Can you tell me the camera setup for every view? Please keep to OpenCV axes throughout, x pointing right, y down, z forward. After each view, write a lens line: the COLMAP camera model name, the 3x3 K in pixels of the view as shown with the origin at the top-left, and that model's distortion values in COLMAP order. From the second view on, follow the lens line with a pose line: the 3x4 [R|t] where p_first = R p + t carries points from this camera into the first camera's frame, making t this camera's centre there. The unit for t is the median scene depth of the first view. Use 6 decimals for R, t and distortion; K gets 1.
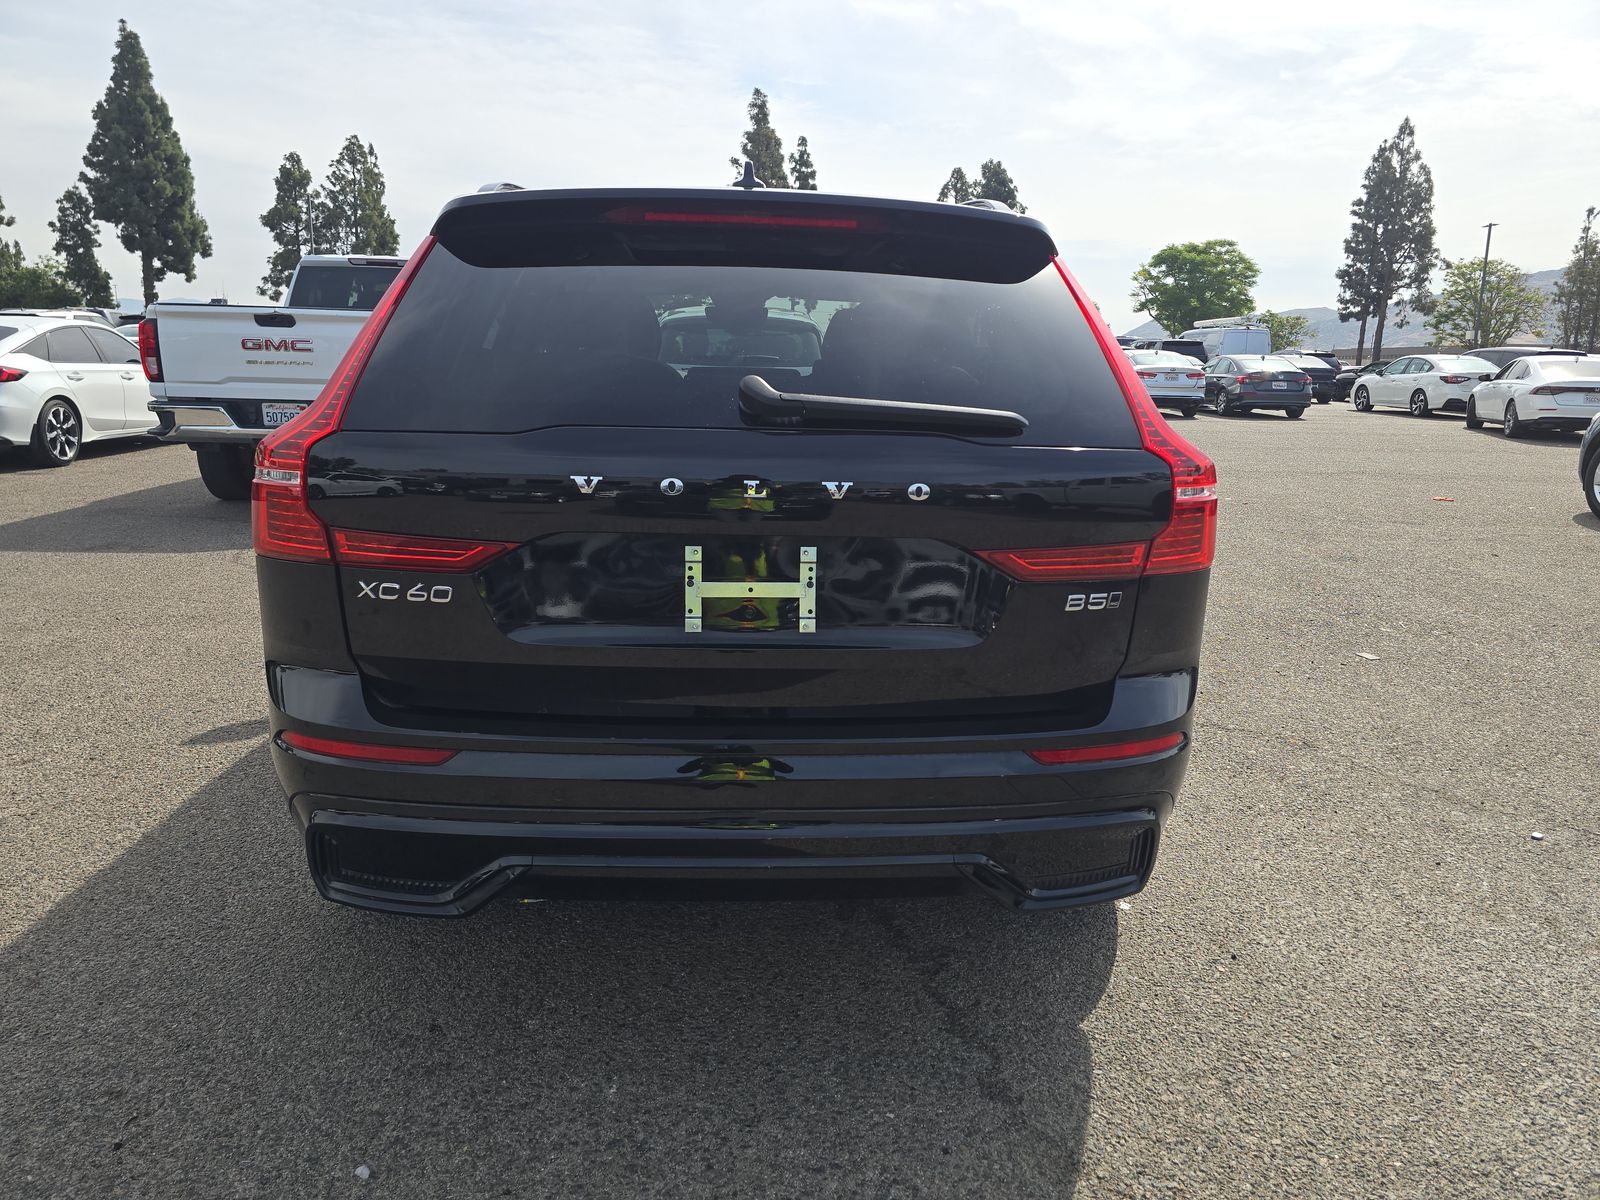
lens RADIAL K [[1104.1, 0, 802.4], [0, 1104.1, 593.9], [0, 0, 1]] dist [0.018778, -0.028163]
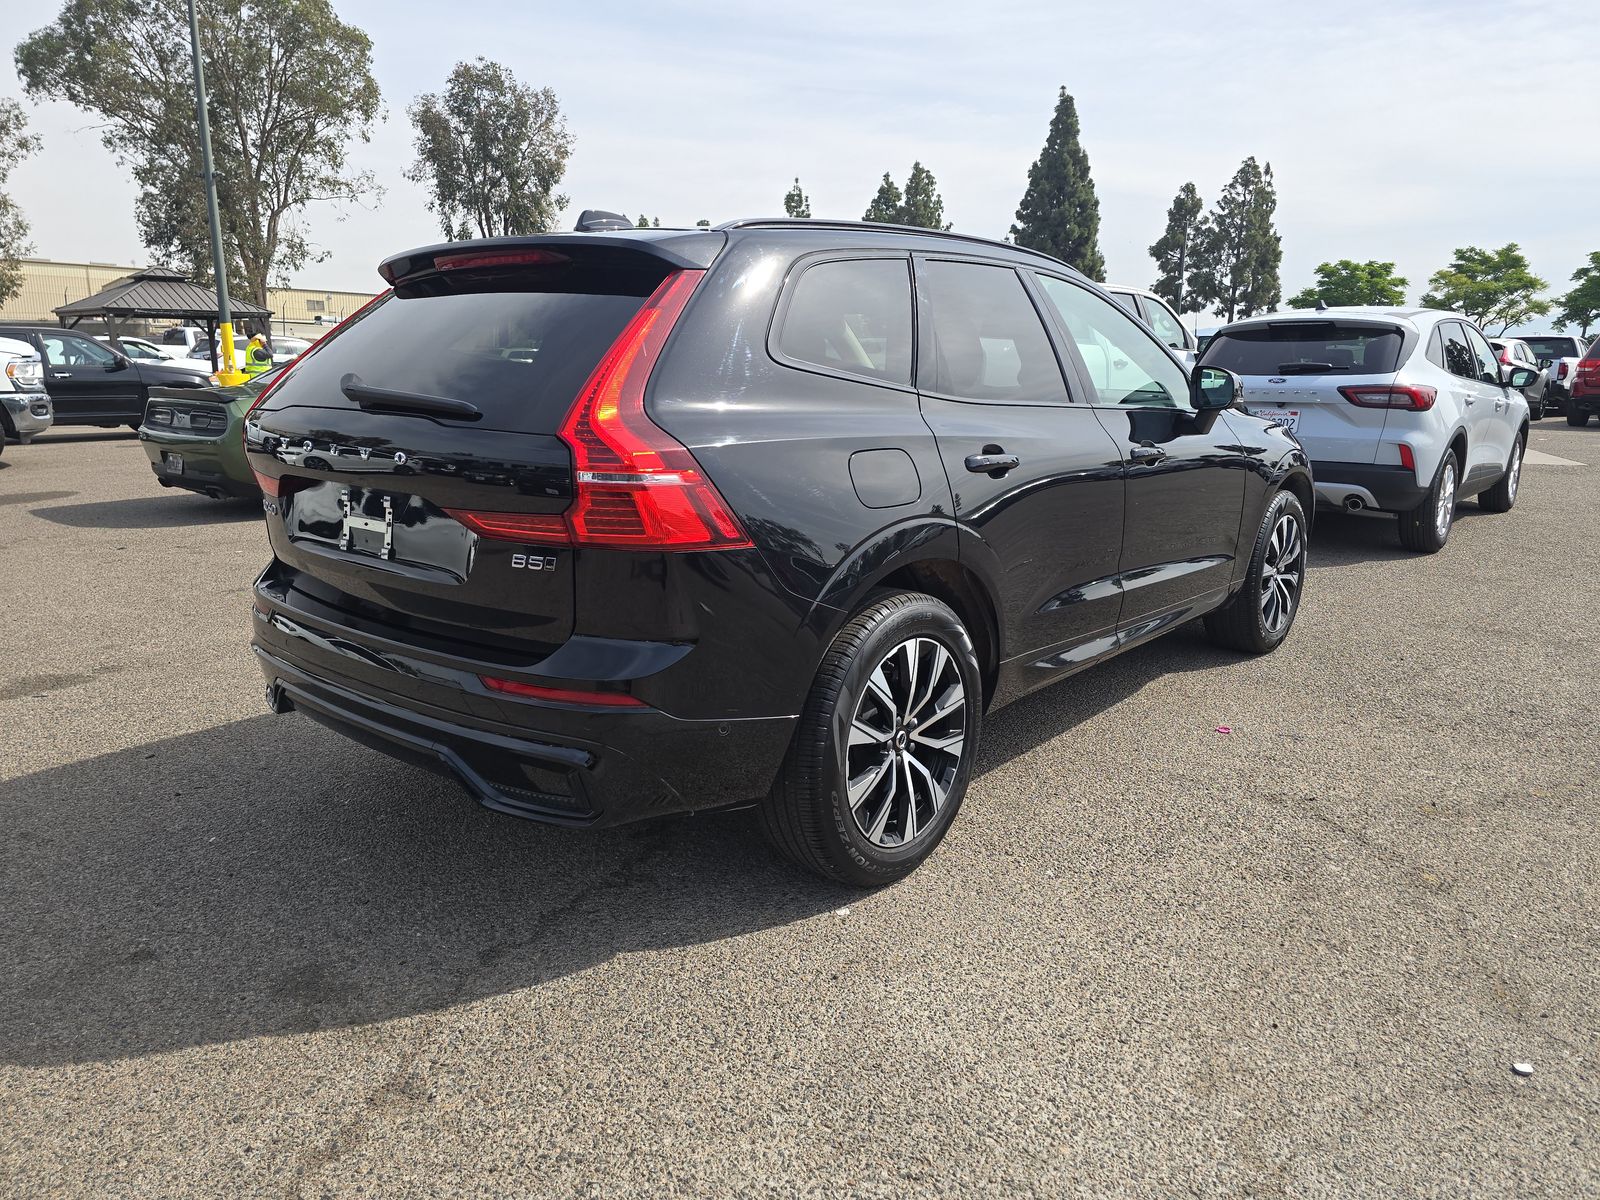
lens RADIAL K [[1104.1, 0, 817.1], [0, 1104.1, 603.6], [0, 0, 1]] dist [0.018778, -0.028163]
pose [[0.730569, 0.114676, -0.673141, 0.673995], [-0.120347, 0.991990, 0.038381, -0.016573], [0.672150, 0.052970, 0.738517, 0.174394]]
